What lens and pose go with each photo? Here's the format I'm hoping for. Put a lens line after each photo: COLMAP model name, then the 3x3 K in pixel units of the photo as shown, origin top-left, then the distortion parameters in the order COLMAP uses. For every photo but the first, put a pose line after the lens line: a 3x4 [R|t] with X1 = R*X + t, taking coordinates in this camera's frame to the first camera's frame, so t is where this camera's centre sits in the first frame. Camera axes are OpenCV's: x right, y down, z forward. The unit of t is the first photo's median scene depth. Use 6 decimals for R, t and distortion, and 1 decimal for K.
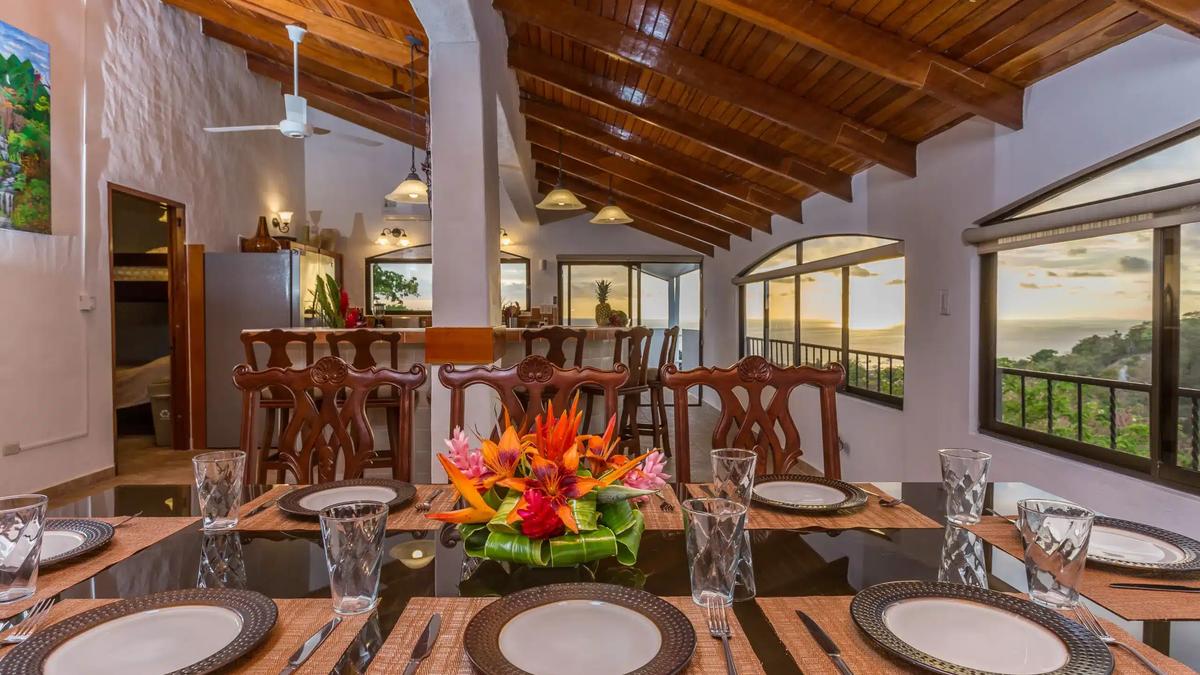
lens RADIAL K [[692.1, 0, 600.3], [0, 692.1, 328.8], [0, 0, 1]] dist [0.005012, -0.008526]
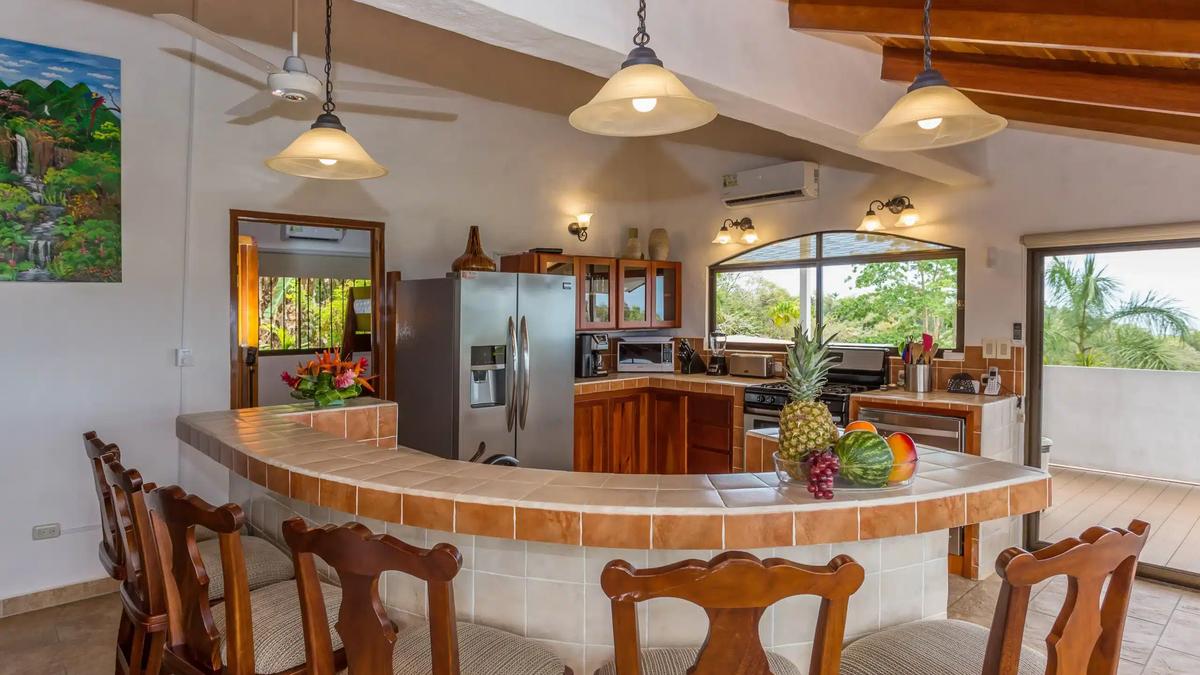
lens RADIAL K [[692.1, 0, 596.3], [0, 692.1, 334.6], [0, 0, 1]] dist [0.005012, -0.008526]
pose [[0.619380, 0.021556, -0.784795, 0.259704], [-0.006388, 0.999728, 0.022418, -0.095837], [0.785065, -0.008872, 0.619350, 0.958050]]
